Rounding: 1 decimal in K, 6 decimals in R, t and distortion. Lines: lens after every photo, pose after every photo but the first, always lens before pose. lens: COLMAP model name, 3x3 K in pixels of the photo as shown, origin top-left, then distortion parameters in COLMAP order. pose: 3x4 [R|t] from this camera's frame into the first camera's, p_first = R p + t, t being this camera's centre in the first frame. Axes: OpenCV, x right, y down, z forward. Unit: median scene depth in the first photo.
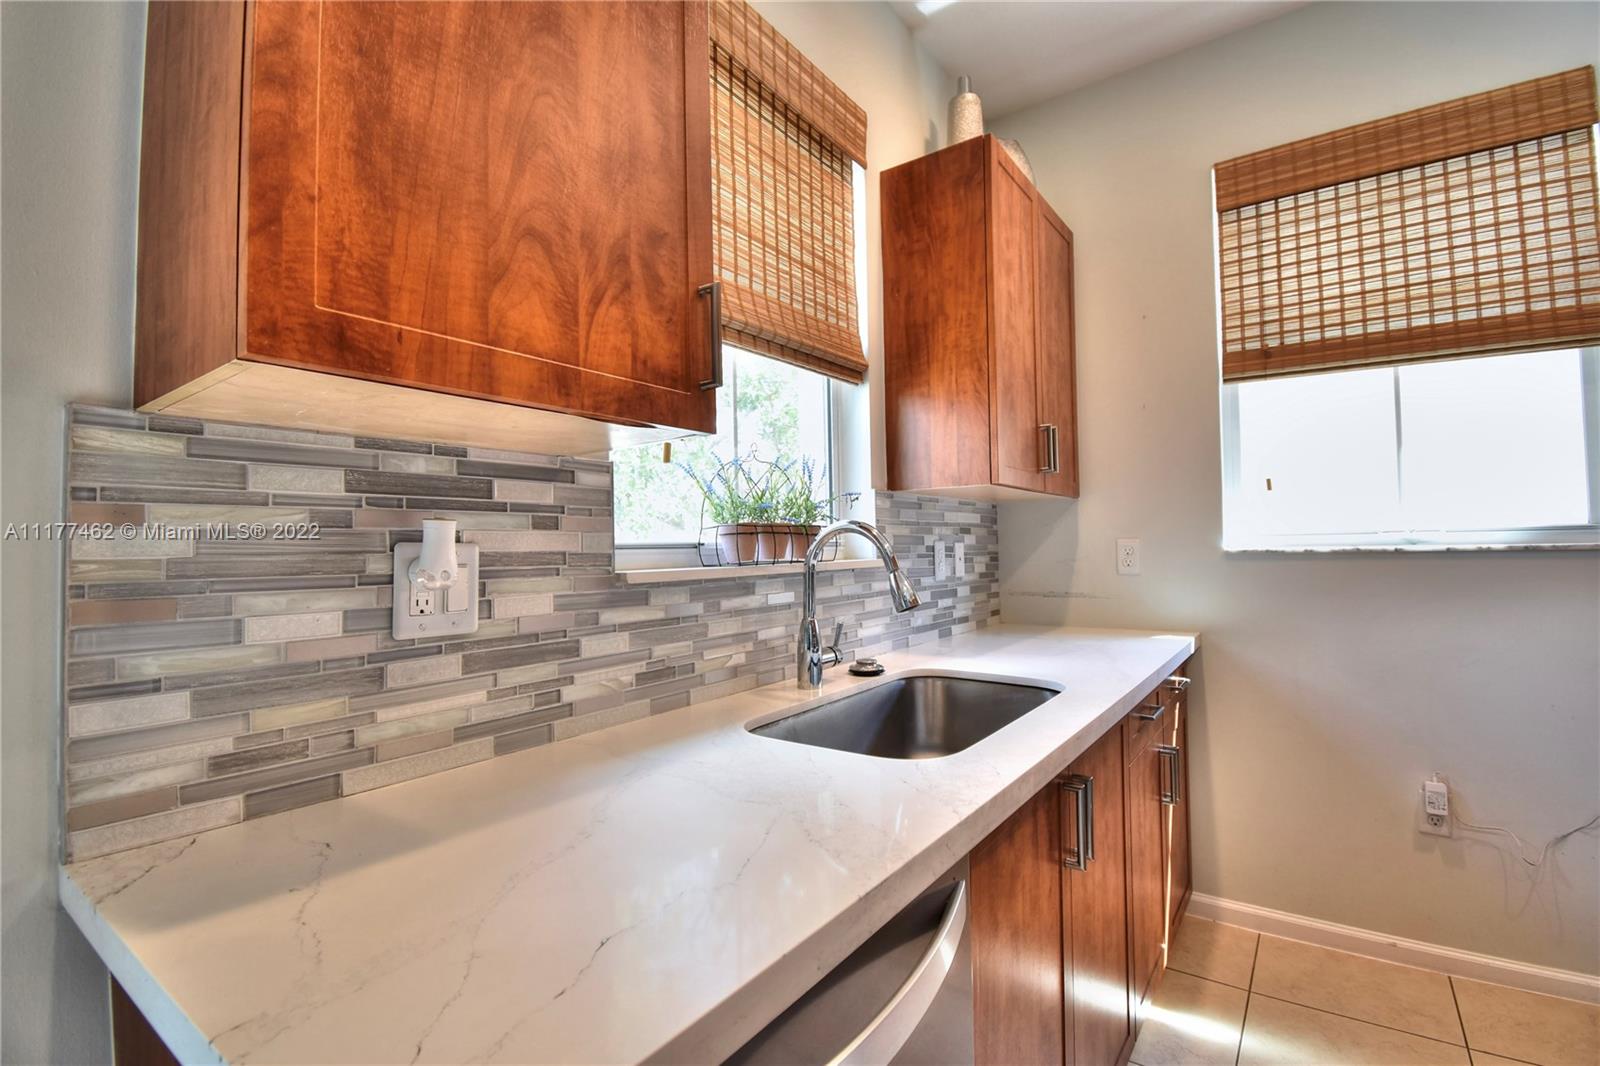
lens RADIAL K [[724.0, 0, 801.1], [0, 724.0, 528.7], [0, 0, 1]] dist [0.023336, -0.028551]
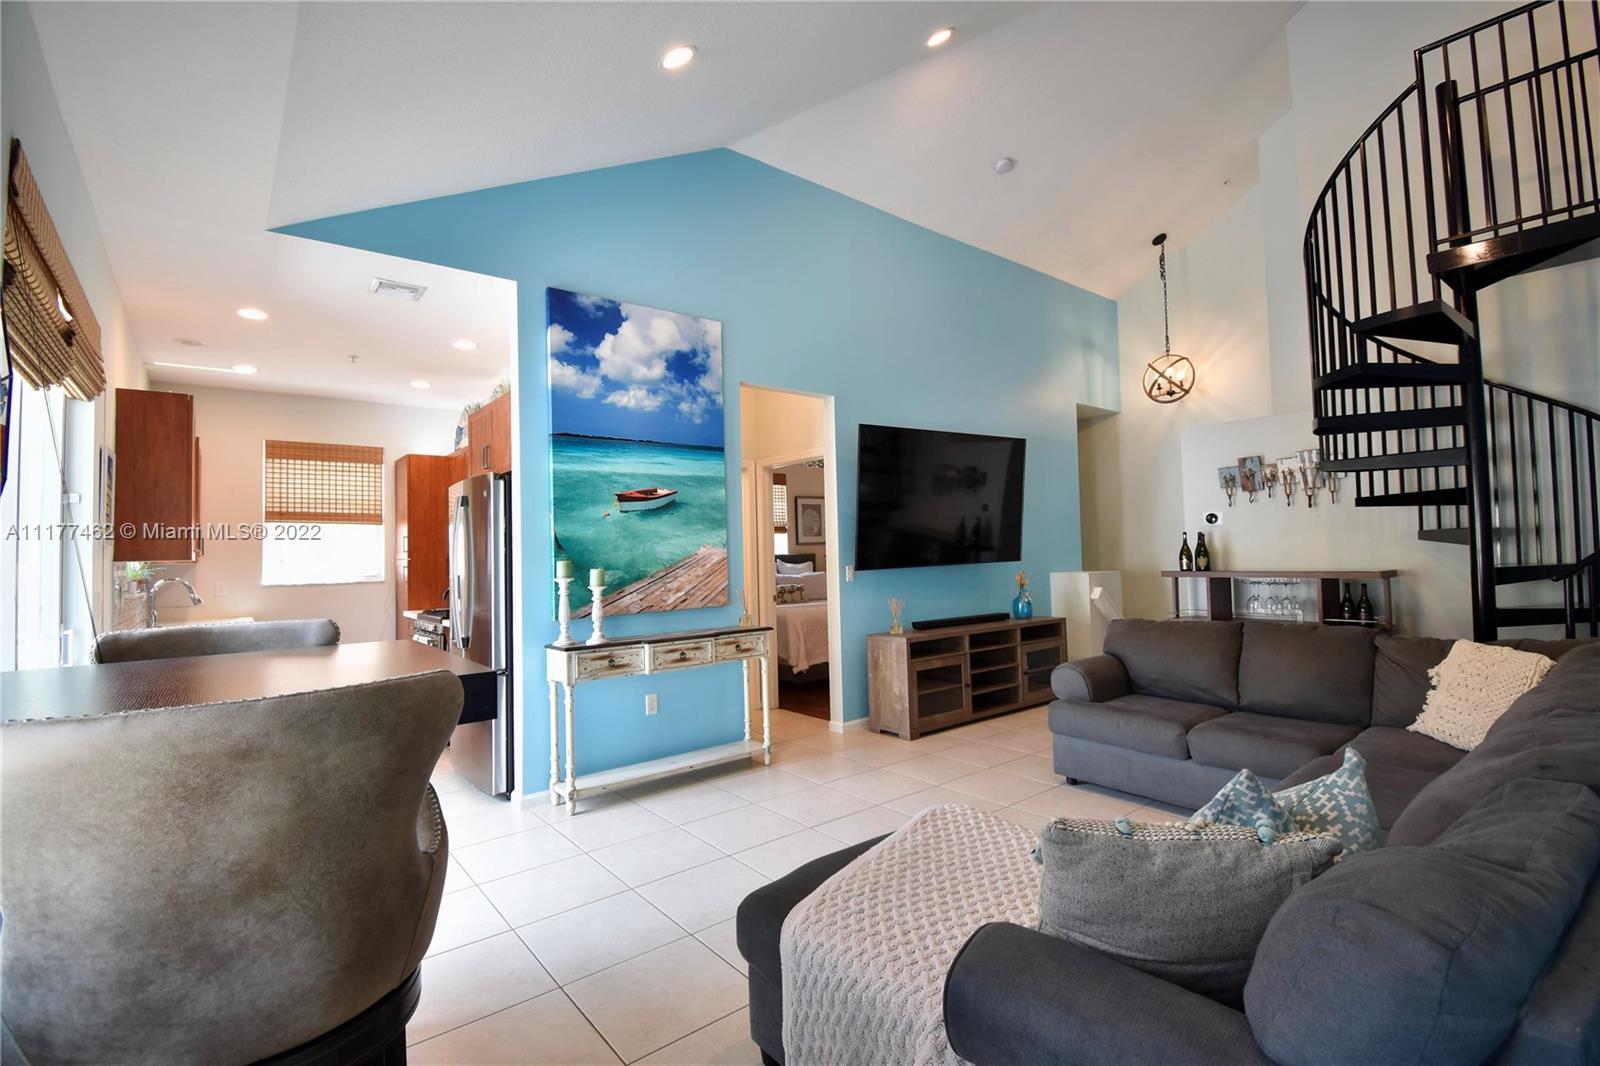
lens RADIAL K [[724.0, 0, 801.1], [0, 724.0, 528.7], [0, 0, 1]] dist [0.023336, -0.028551]
pose [[0.268915, 0.051085, 0.961808, -1.767545], [-0.006986, 0.998670, -0.051090, -0.064751], [-0.963139, 0.007020, 0.268914, -1.959367]]
